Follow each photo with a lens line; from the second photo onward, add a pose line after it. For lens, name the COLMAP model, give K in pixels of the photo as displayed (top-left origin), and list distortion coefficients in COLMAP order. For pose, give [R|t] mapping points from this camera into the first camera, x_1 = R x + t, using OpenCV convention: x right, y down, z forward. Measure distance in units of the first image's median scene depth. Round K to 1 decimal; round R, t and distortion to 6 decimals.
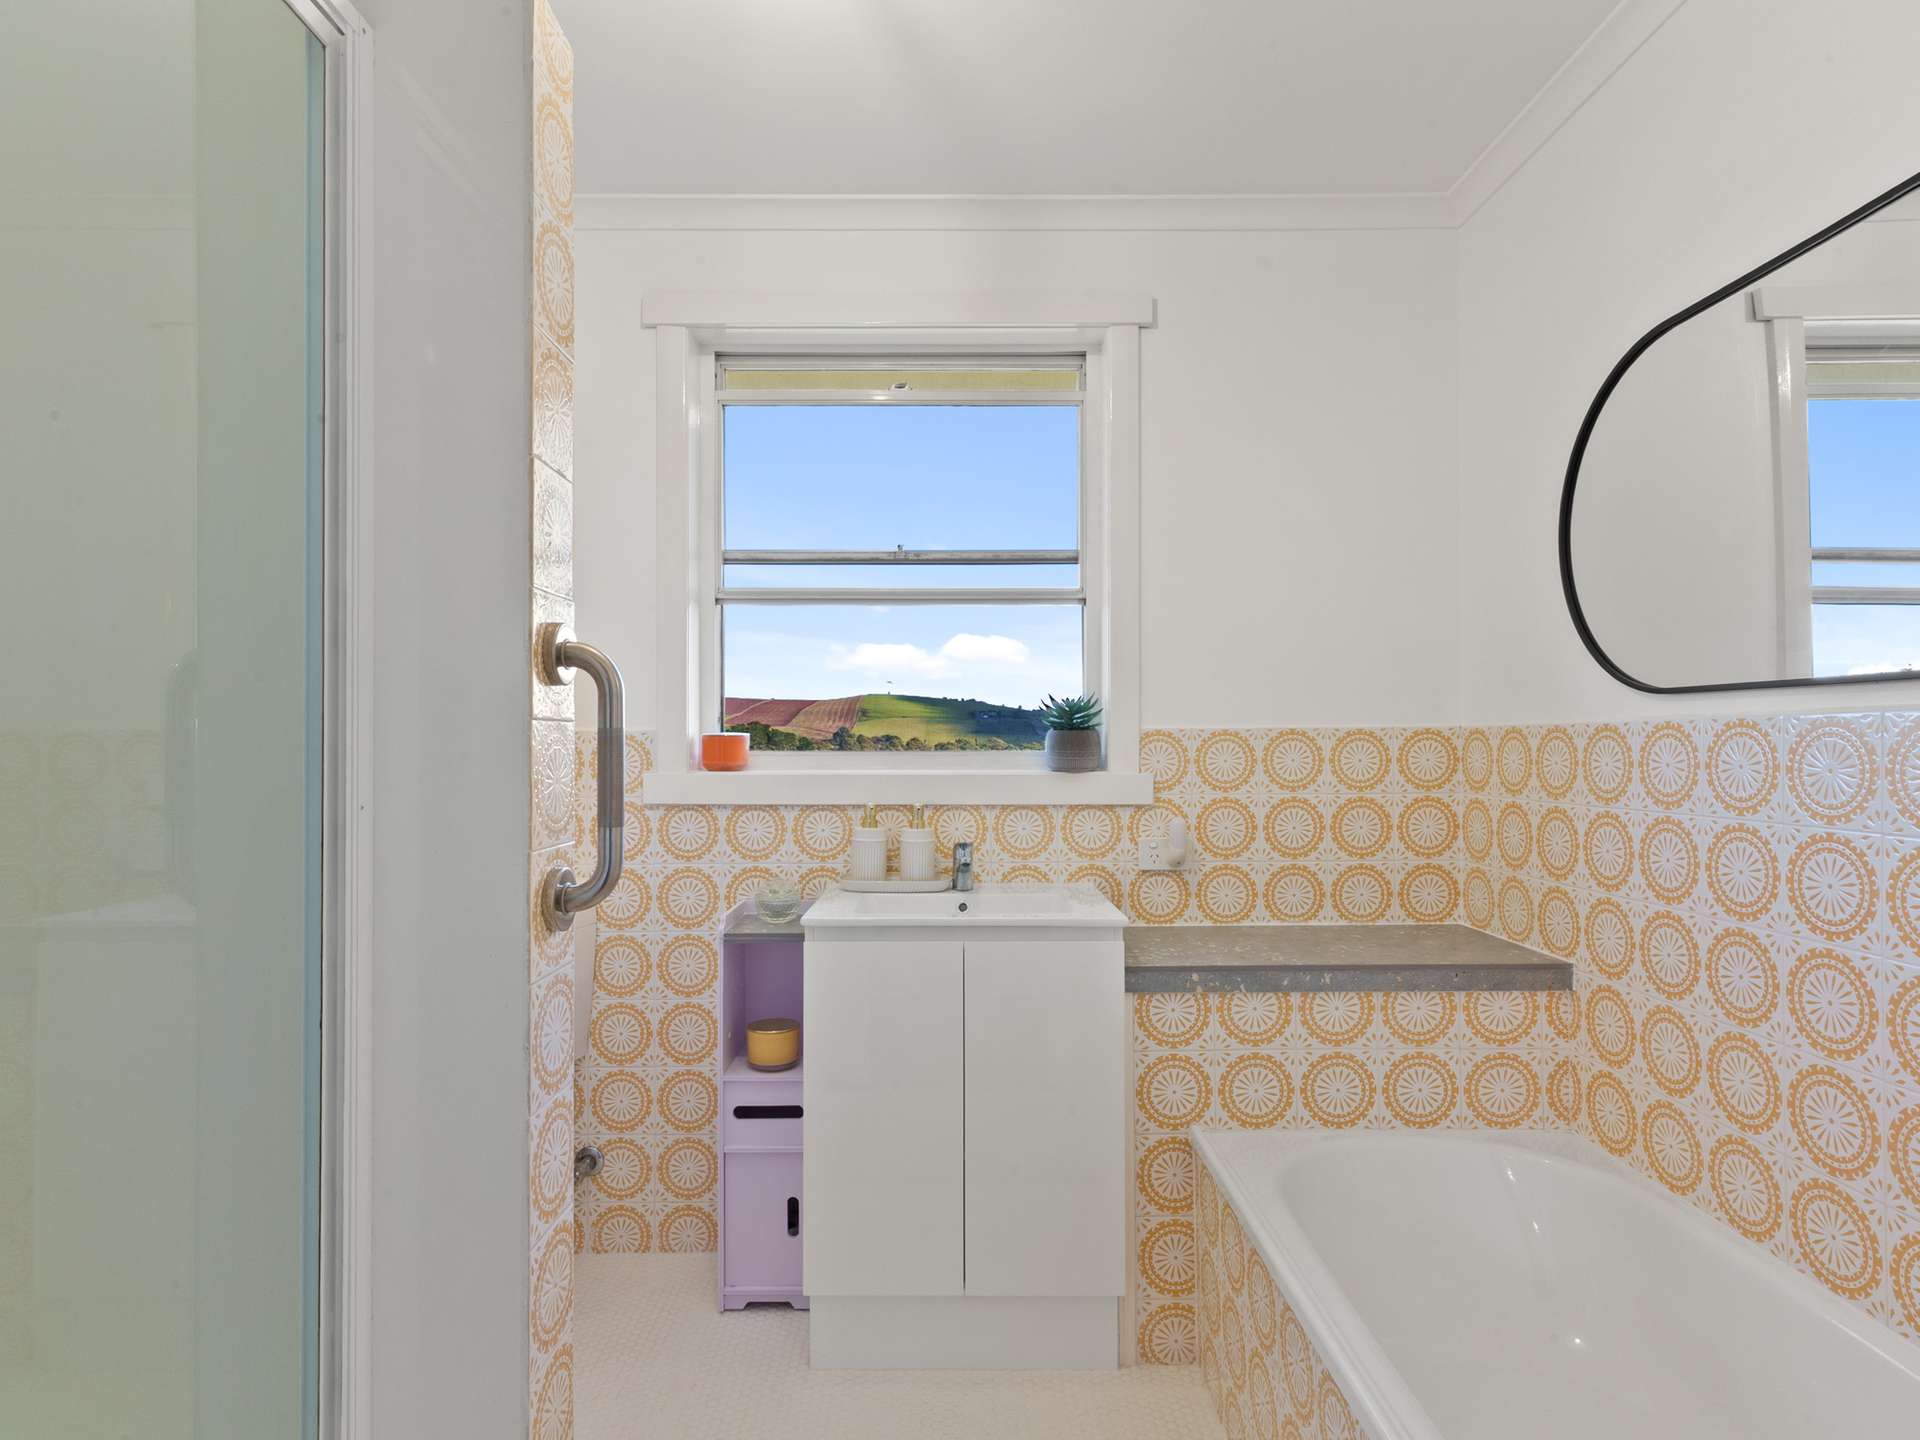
lens RADIAL K [[1032.9, 0, 951.6], [0, 1032.9, 742.4], [0, 0, 1]] dist [0.001071, 0.000352]
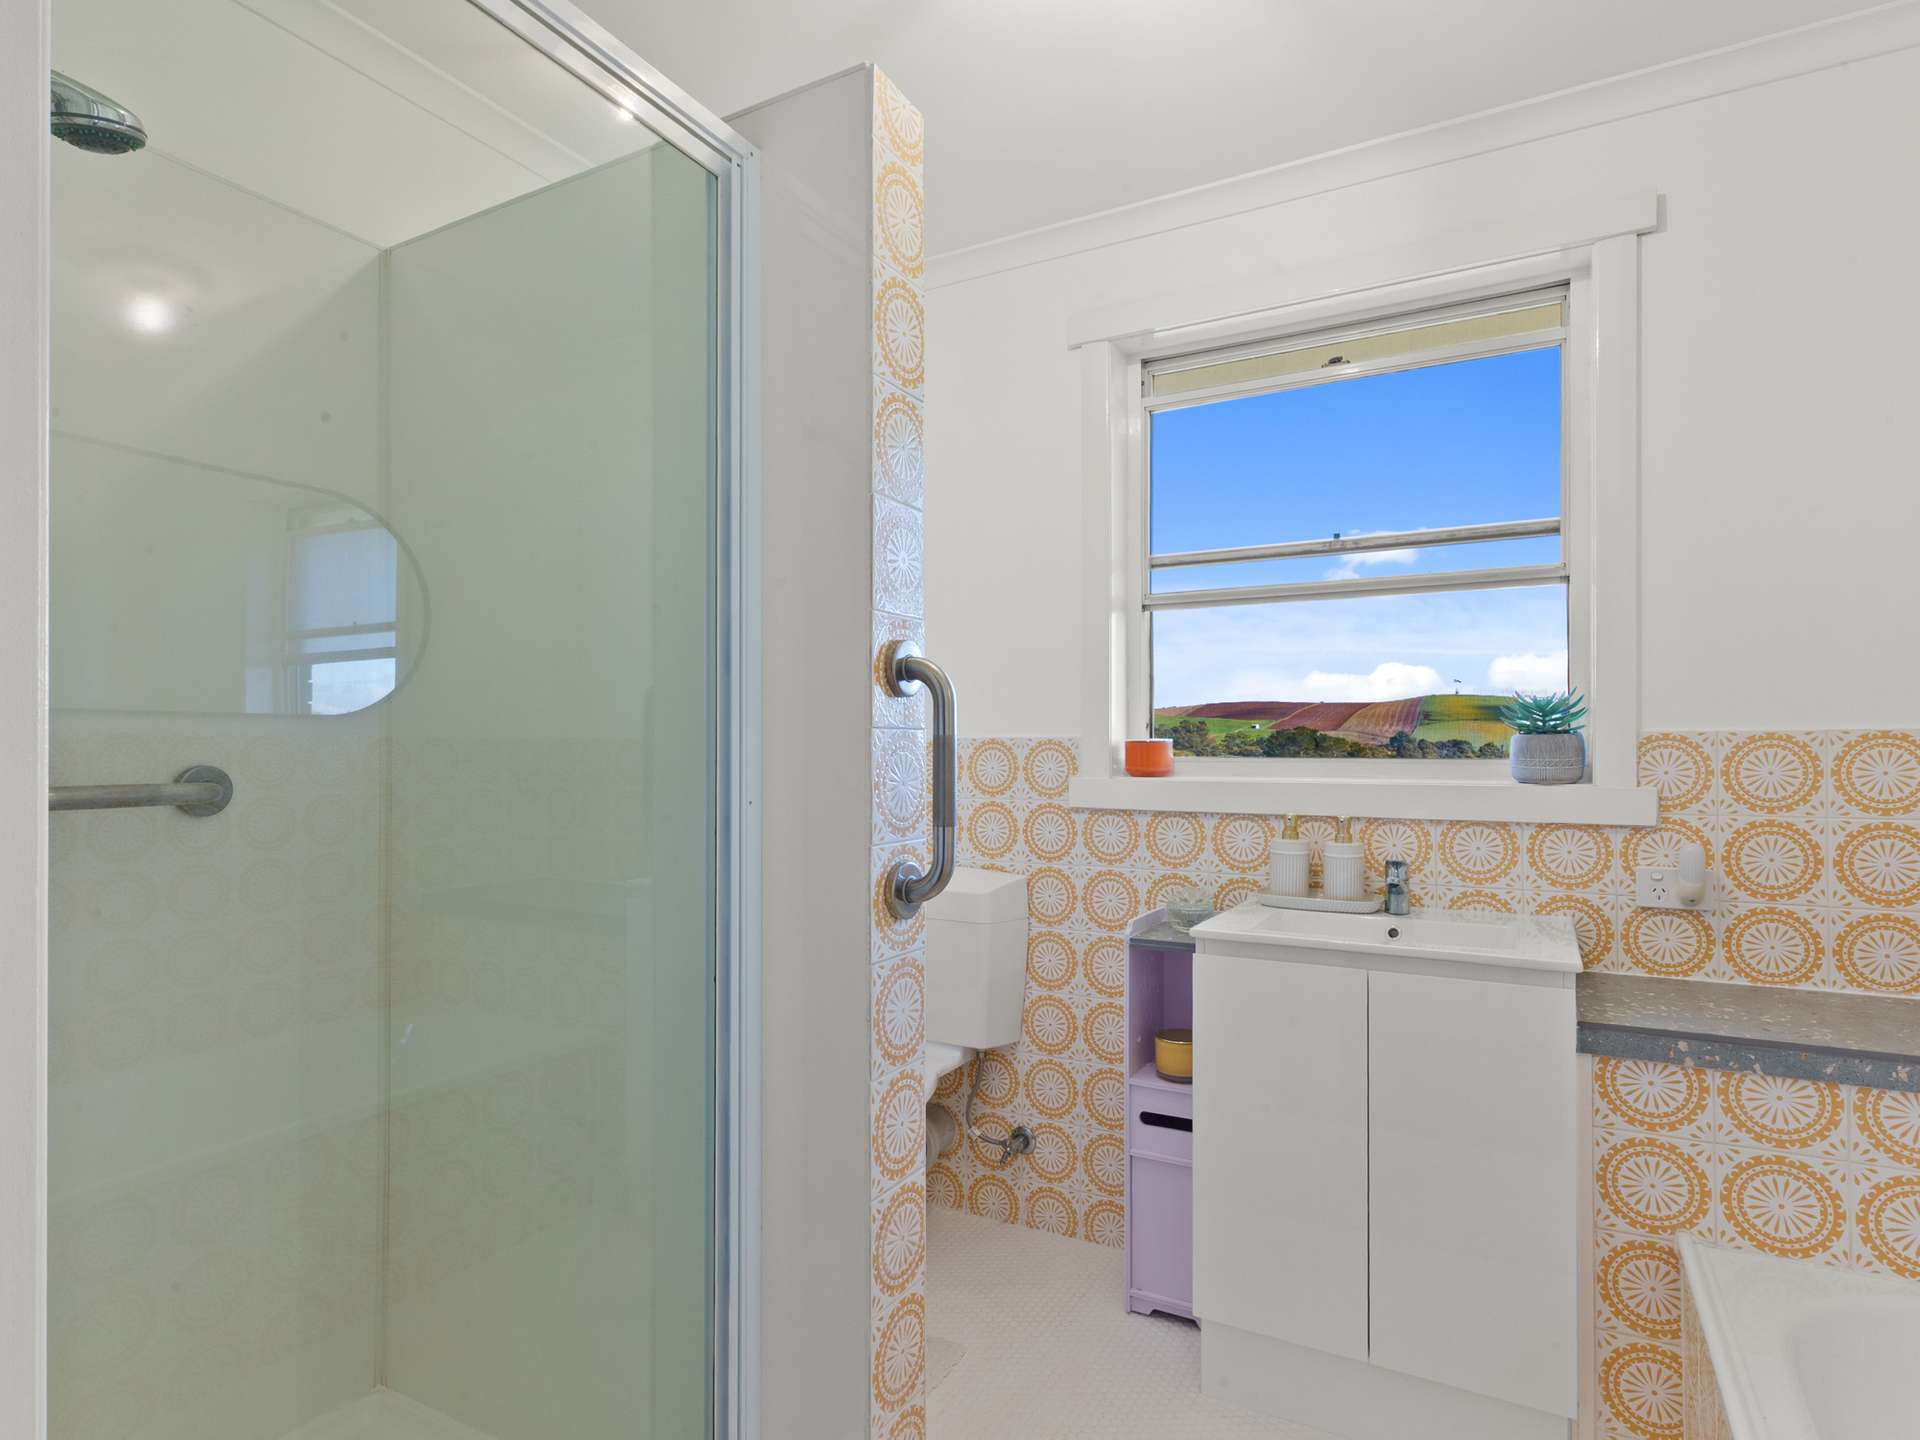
lens RADIAL K [[1038.9, 0, 964.7], [0, 1038.9, 752.8], [0, 0, 1]] dist [0.001698, -0.000451]
pose [[0.874840, 0.002932, -0.484402, 0.127064], [-0.000696, 0.999988, 0.004795, -0.000456], [0.484411, -0.003858, 0.874832, 0.035075]]
